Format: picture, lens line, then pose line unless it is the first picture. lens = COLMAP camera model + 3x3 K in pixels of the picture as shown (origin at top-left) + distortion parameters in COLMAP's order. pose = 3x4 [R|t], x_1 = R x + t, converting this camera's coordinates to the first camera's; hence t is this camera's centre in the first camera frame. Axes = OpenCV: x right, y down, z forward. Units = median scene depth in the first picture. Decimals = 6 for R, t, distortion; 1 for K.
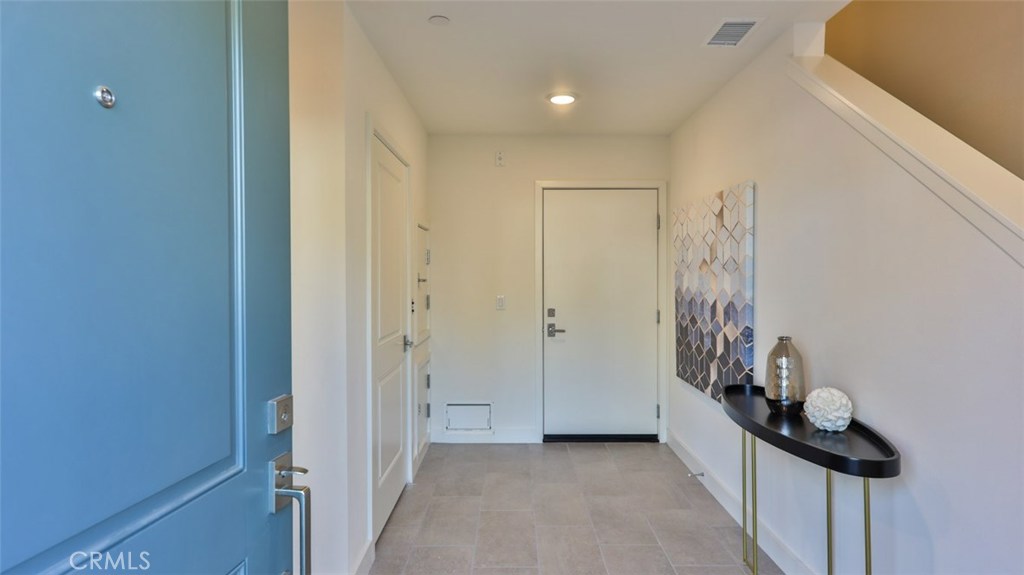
lens RADIAL K [[559.7, 0, 511.3], [0, 559.7, 284.1], [0, 0, 1]] dist [0.002548, 0.000121]
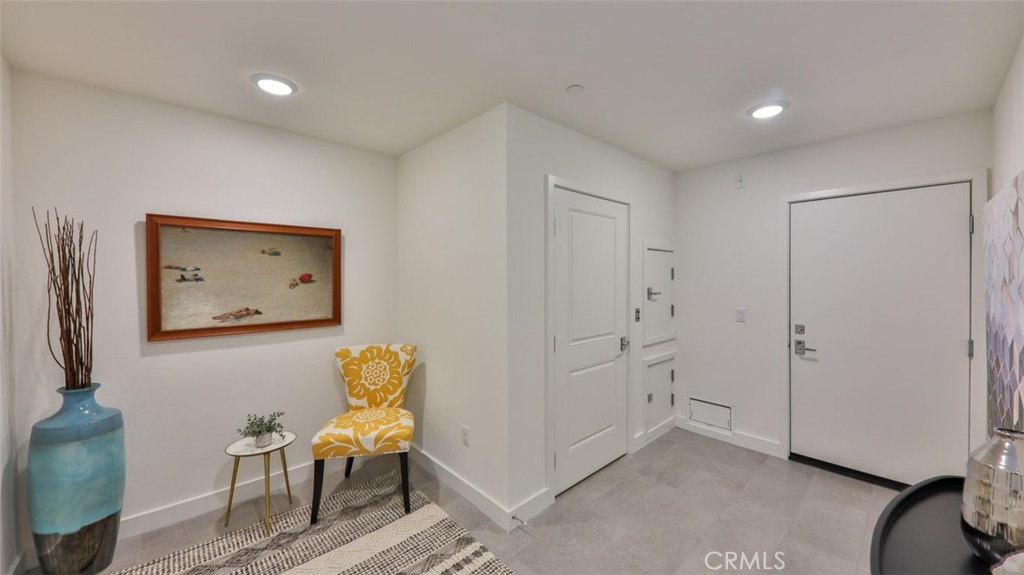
lens RADIAL K [[373.7, 0, 509.9], [0, 373.7, 283.4], [0, 0, 1]] dist [0.002590, -0.003432]
pose [[0.680302, 0.010835, -0.732851, 0.215059], [-0.014702, 0.999891, 0.001135, -0.023090], [0.732784, 0.010002, 0.680388, 0.198612]]
